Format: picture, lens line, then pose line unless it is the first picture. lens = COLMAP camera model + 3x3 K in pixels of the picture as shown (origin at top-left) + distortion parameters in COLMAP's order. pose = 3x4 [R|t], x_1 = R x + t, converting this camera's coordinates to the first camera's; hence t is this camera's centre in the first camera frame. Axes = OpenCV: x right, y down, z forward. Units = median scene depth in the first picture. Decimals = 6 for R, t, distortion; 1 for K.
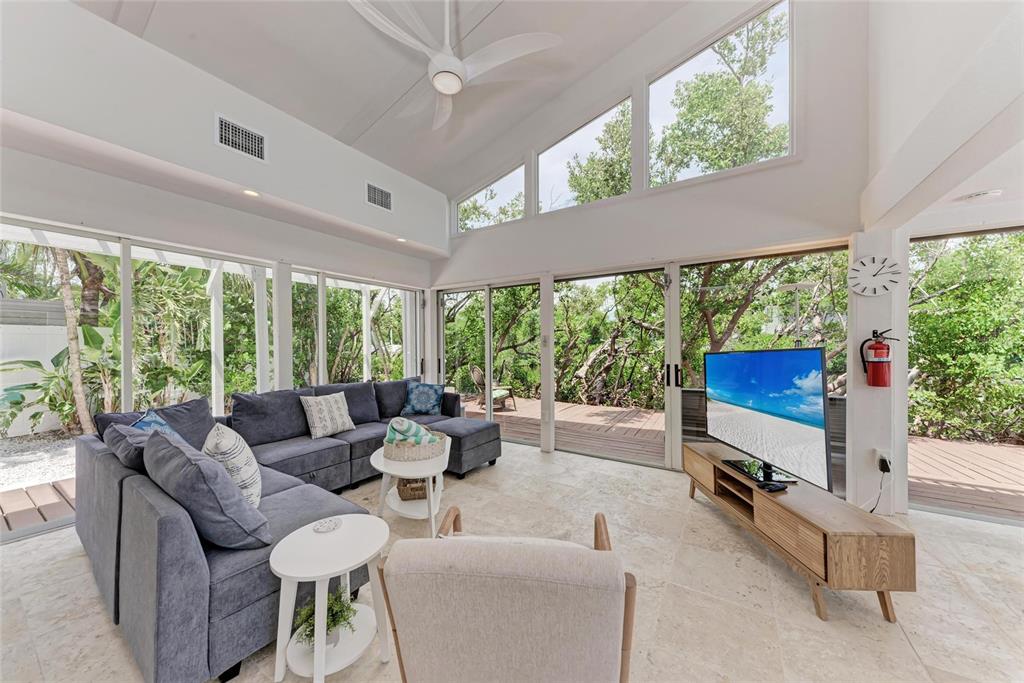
lens RADIAL K [[350.2, 0, 511.1], [0, 350.2, 344.2], [0, 0, 1]] dist [0.001361, -0.000500]
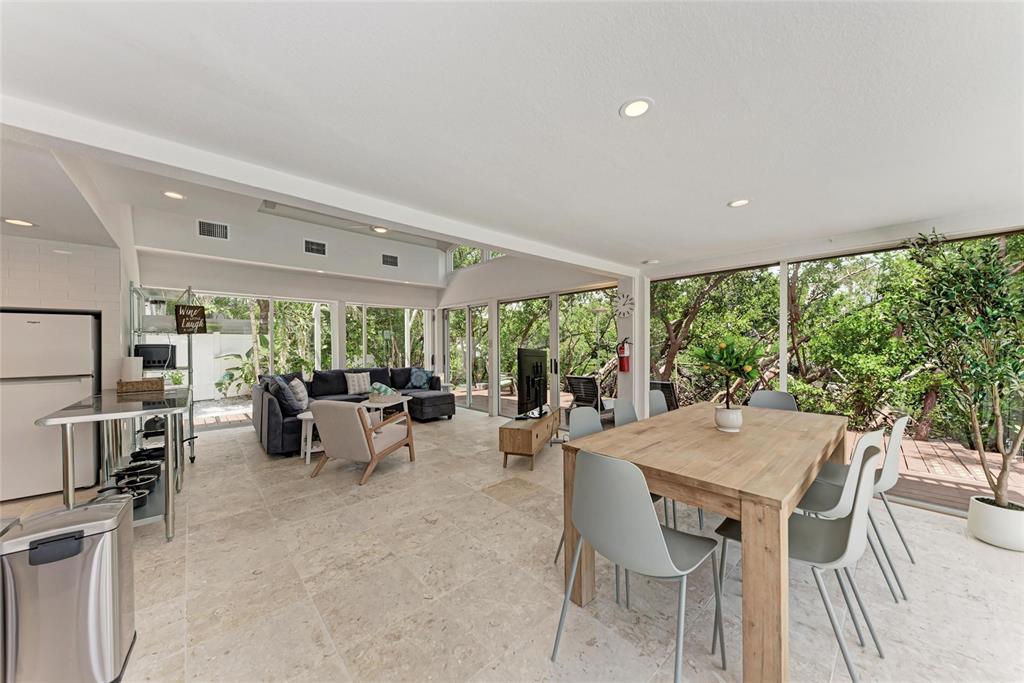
lens RADIAL K [[350.2, 0, 515.6], [0, 350.2, 343.7], [0, 0, 1]] dist [0.001361, -0.000500]
pose [[0.965273, 0.000643, -0.261244, 0.620087], [-0.001209, 0.999997, -0.002008, -0.006255], [0.261242, 0.002254, 0.965271, -0.467010]]
